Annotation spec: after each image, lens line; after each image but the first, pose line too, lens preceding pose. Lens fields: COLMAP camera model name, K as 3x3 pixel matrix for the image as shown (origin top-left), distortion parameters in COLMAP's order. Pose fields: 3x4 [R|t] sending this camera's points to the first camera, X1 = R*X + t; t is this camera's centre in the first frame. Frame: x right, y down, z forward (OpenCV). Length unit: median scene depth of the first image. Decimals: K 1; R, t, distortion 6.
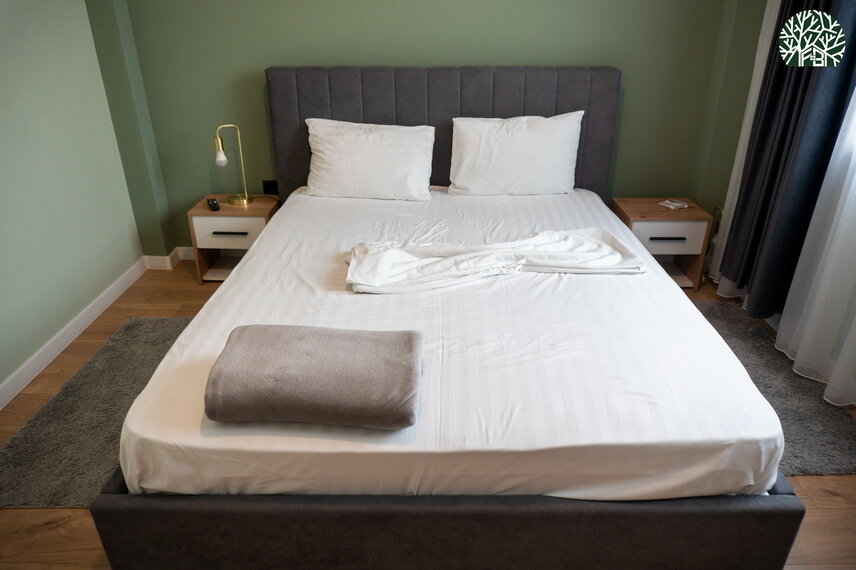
lens RADIAL K [[594.0, 0, 428.0], [0, 594.0, 285.0], [0, 0, 1]] dist [-0.004729, -0.001680]
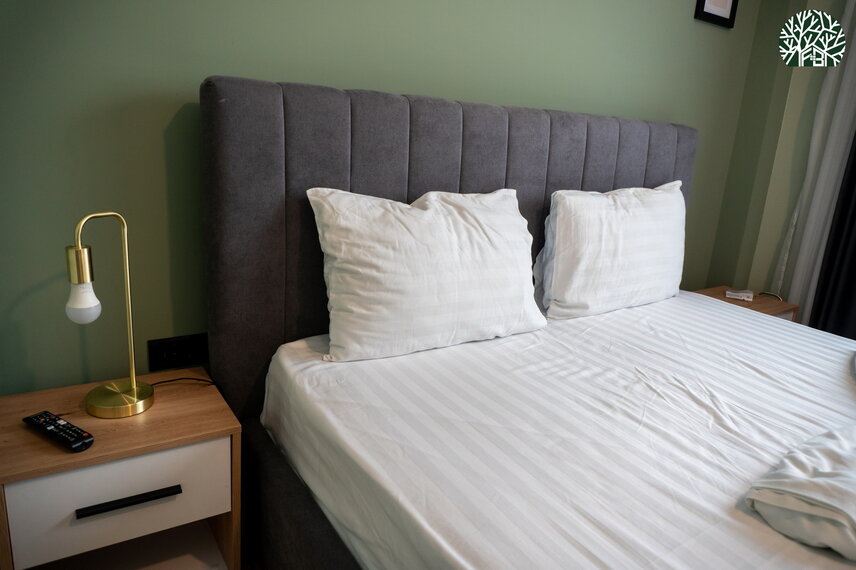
lens RADIAL K [[561.1, 0, 428.0], [0, 561.1, 285.0], [0, 0, 1]] dist [-0.001976, -0.000193]
pose [[0.826631, -0.095797, 0.554531, -0.379747], [0.178516, 0.979148, -0.096961, -0.158739], [-0.533679, 0.179144, 0.826495, 0.624269]]
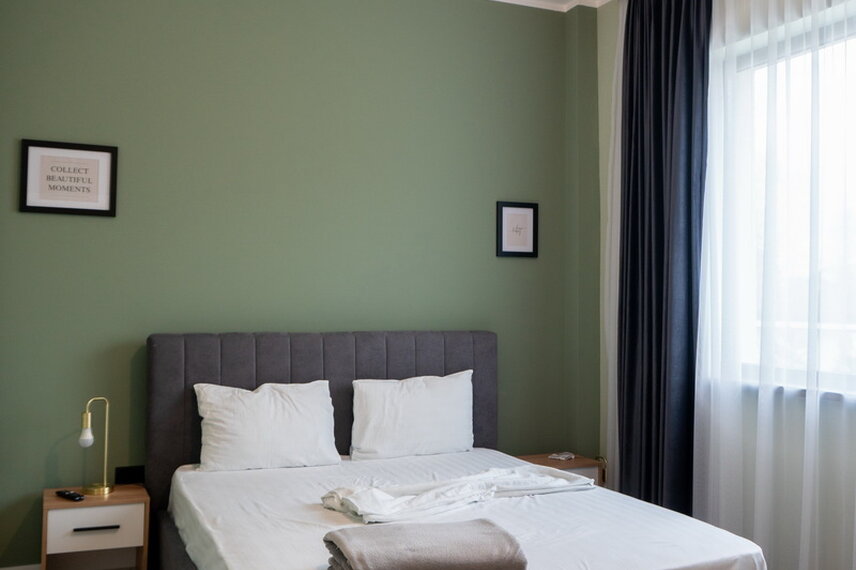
lens RADIAL K [[880.5, 0, 428.0], [0, 880.5, 285.0], [0, 0, 1]] dist [0.005884, -0.007090]
pose [[0.914818, 0.012726, 0.403667, -0.430550], [0.166838, 0.898325, -0.406420, 0.185375], [-0.367796, 0.439147, 0.819680, -0.296834]]
